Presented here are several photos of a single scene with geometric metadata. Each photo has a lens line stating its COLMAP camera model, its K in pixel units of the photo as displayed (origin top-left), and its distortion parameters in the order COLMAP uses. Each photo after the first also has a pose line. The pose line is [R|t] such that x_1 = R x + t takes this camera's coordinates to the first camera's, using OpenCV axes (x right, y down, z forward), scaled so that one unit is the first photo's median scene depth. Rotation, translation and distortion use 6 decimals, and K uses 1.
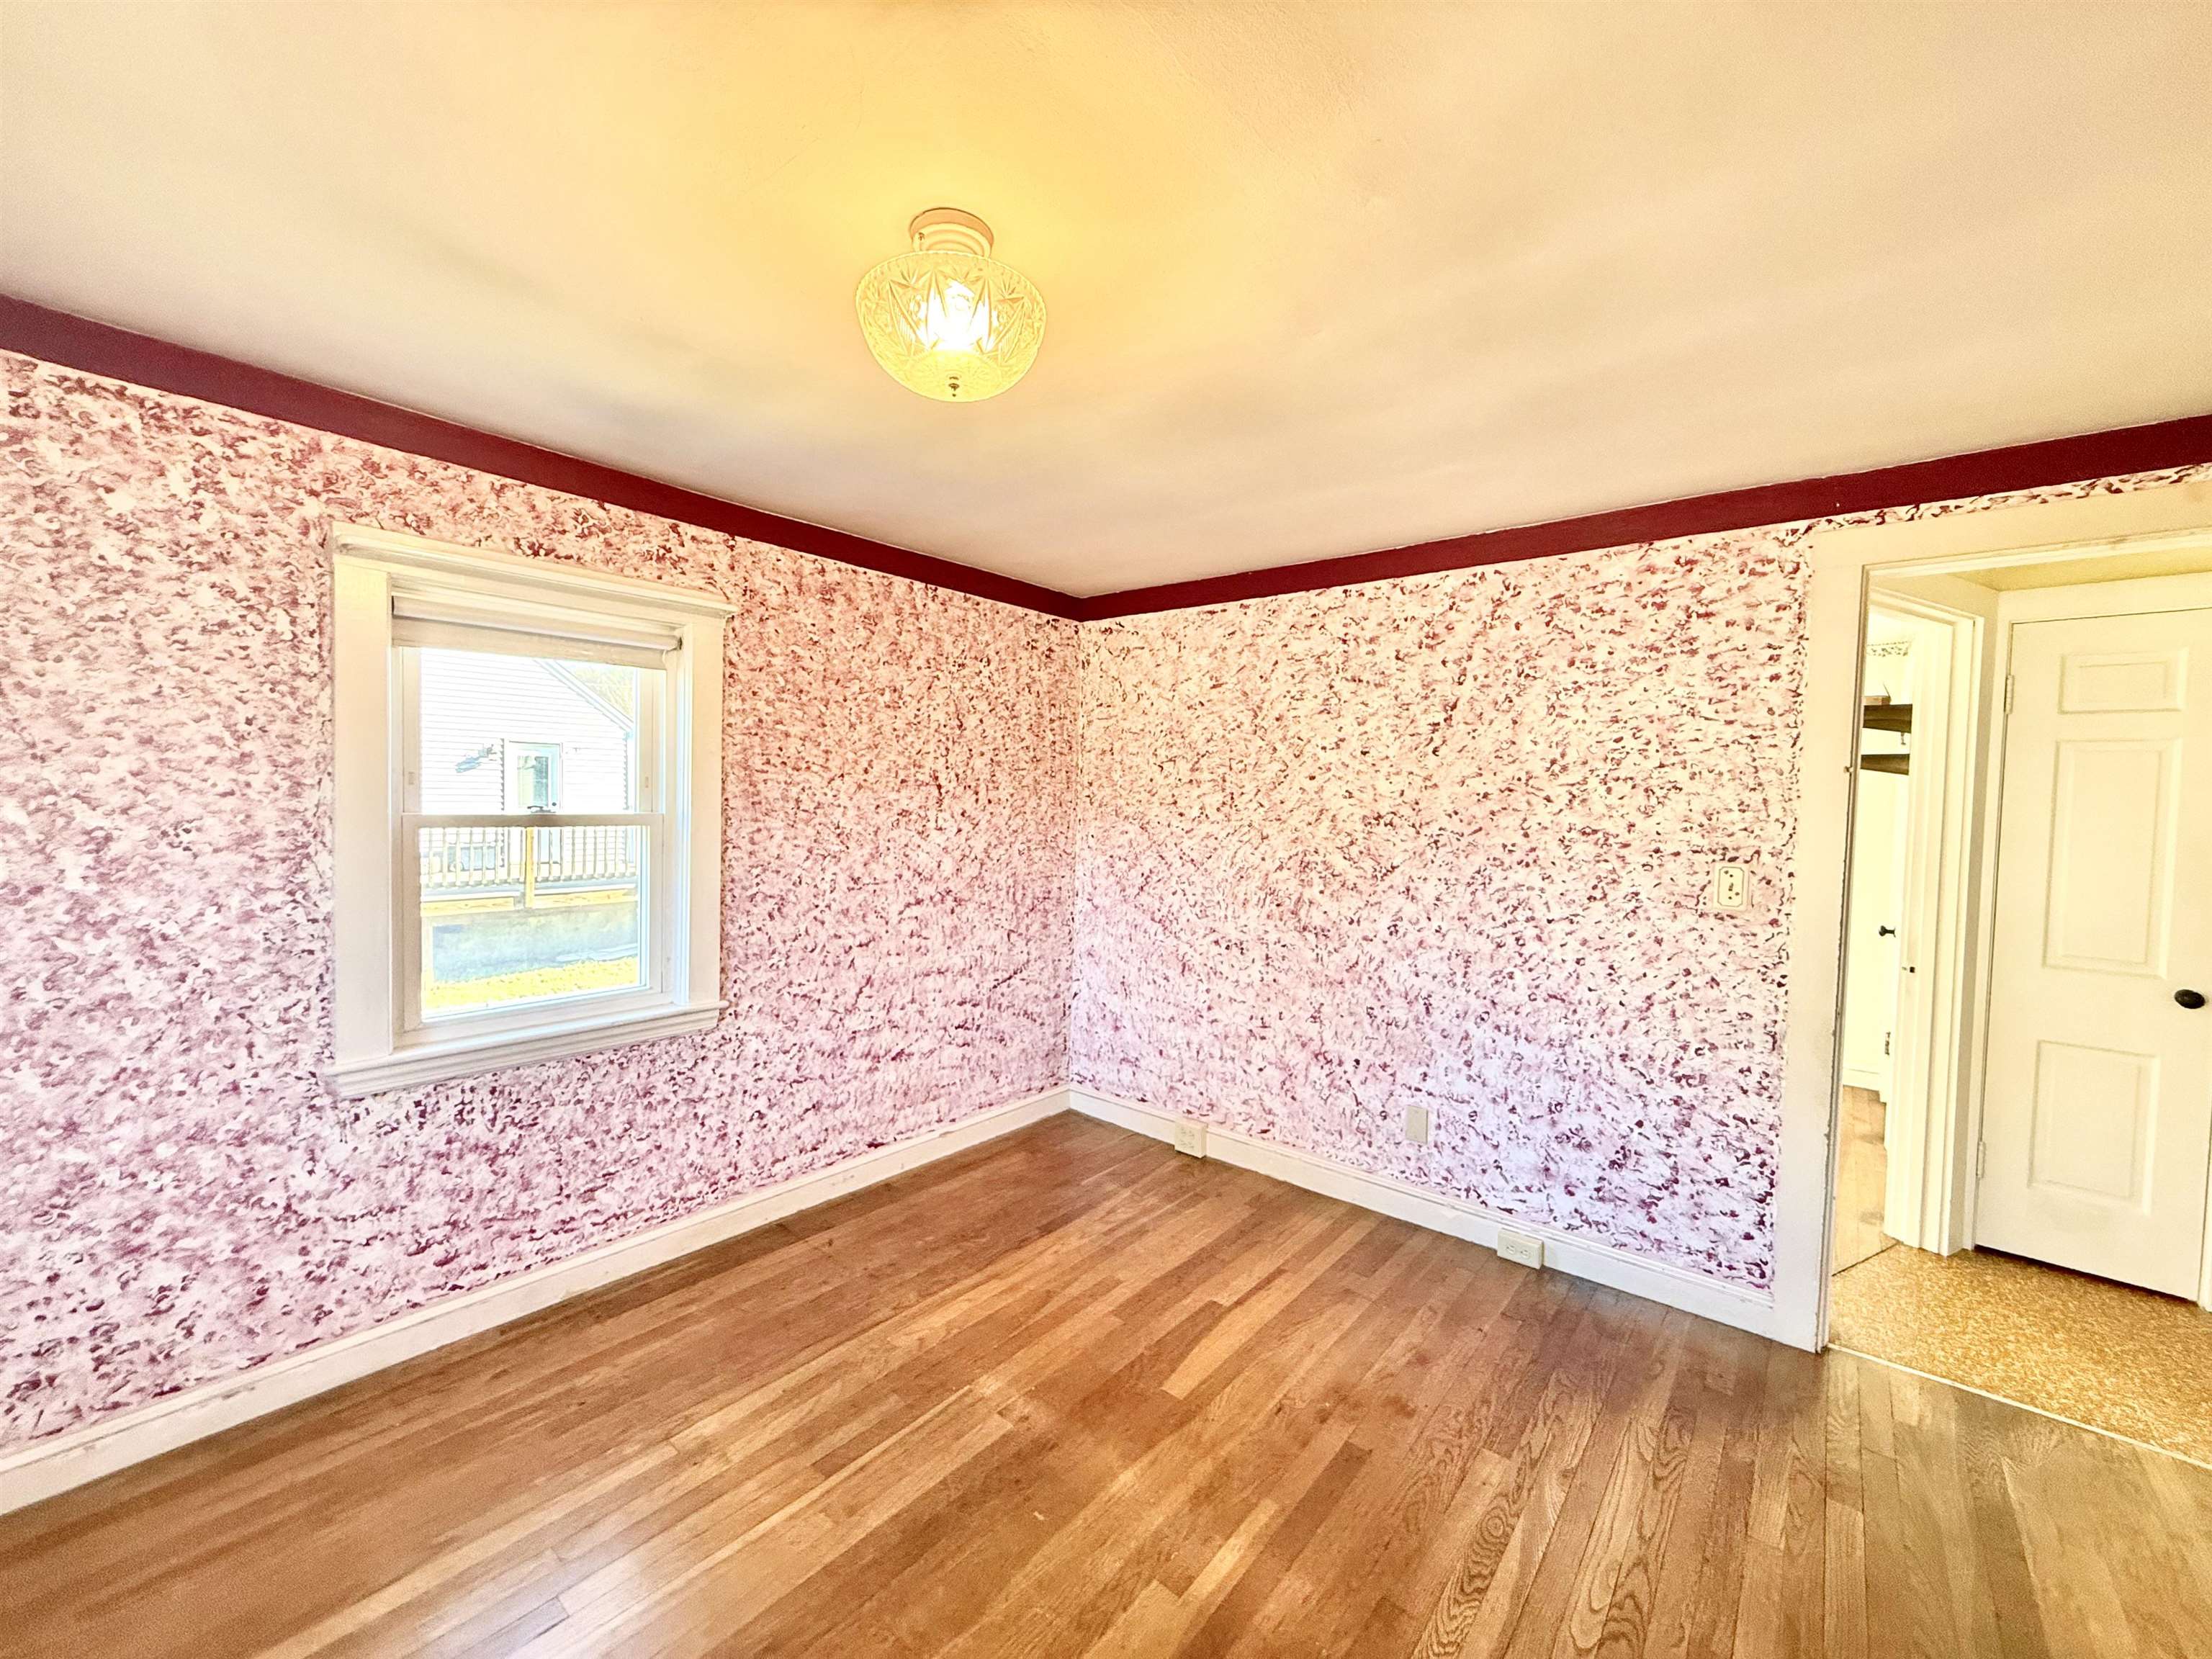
lens RADIAL K [[883.2, 0, 1098.5], [0, 883.2, 828.9], [0, 0, 1]] dist [0.000027, 0.000036]
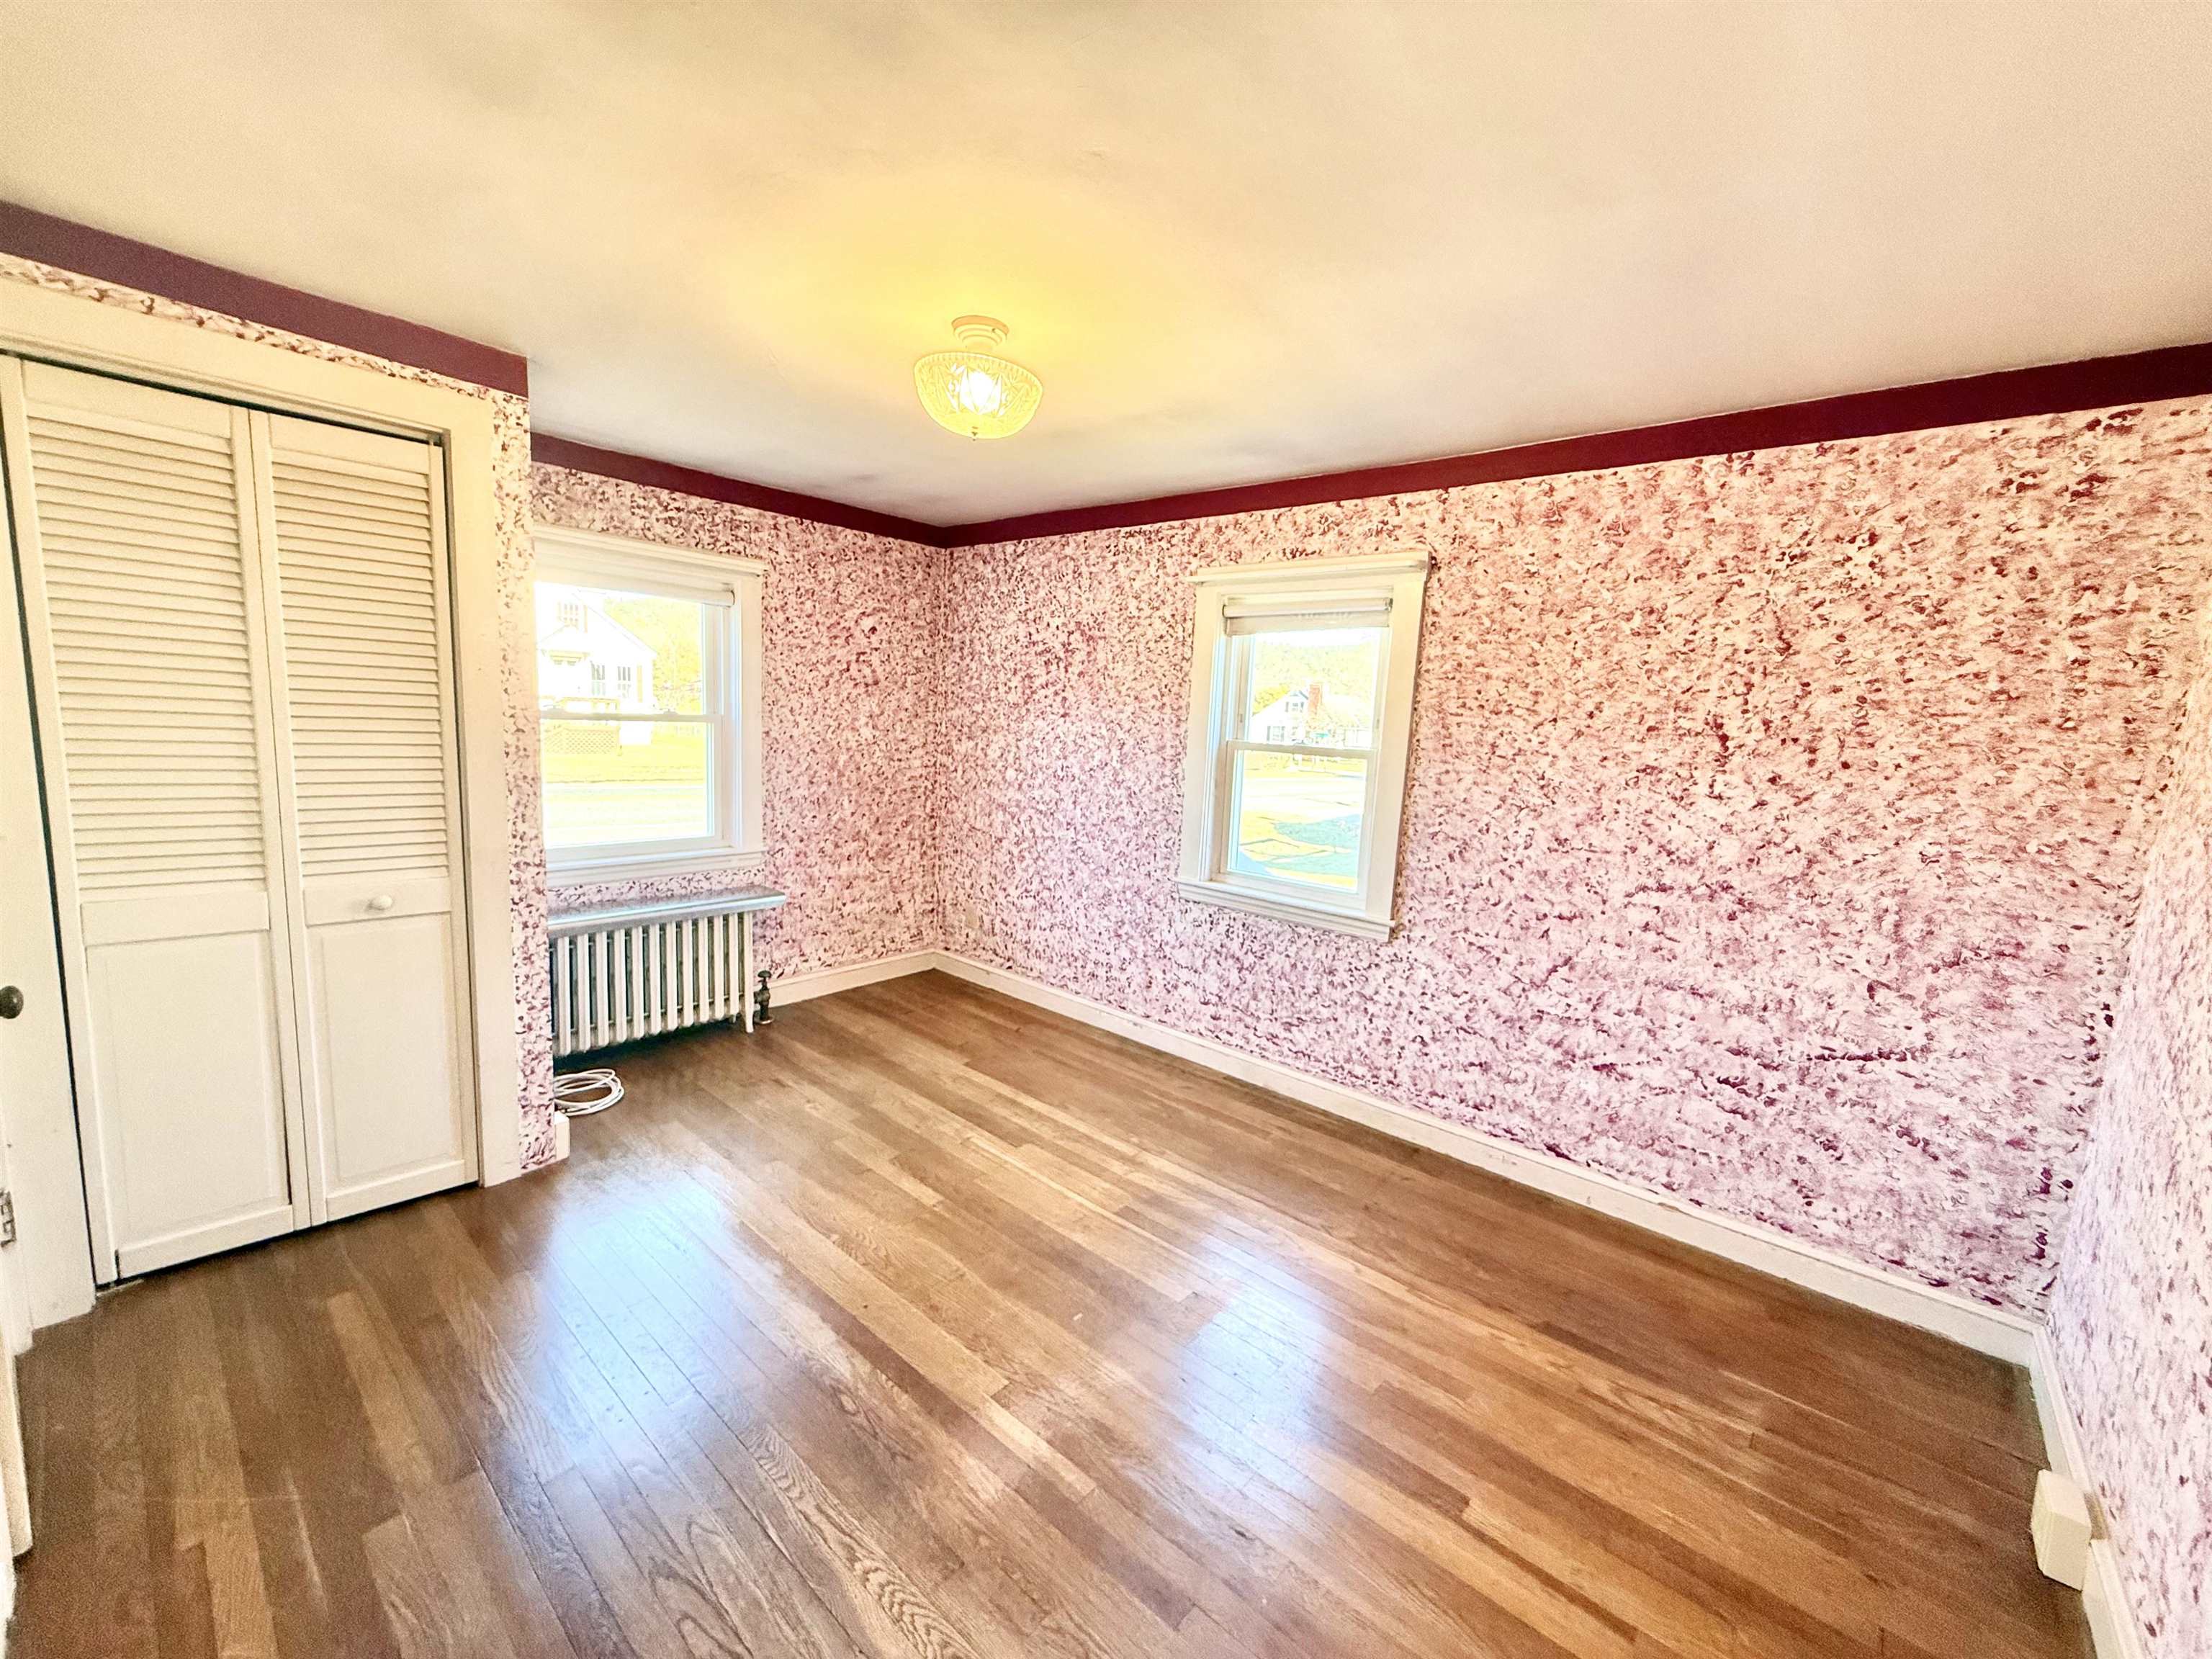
lens RADIAL K [[883.2, 0, 1099.6], [0, 883.2, 831.4], [0, 0, 1]] dist [0.000027, 0.000036]
pose [[-0.020943, 0.112754, -0.993402, 0.644754], [-0.089504, 0.989419, 0.114188, -0.011066], [0.995766, 0.091305, -0.010629, 0.599791]]
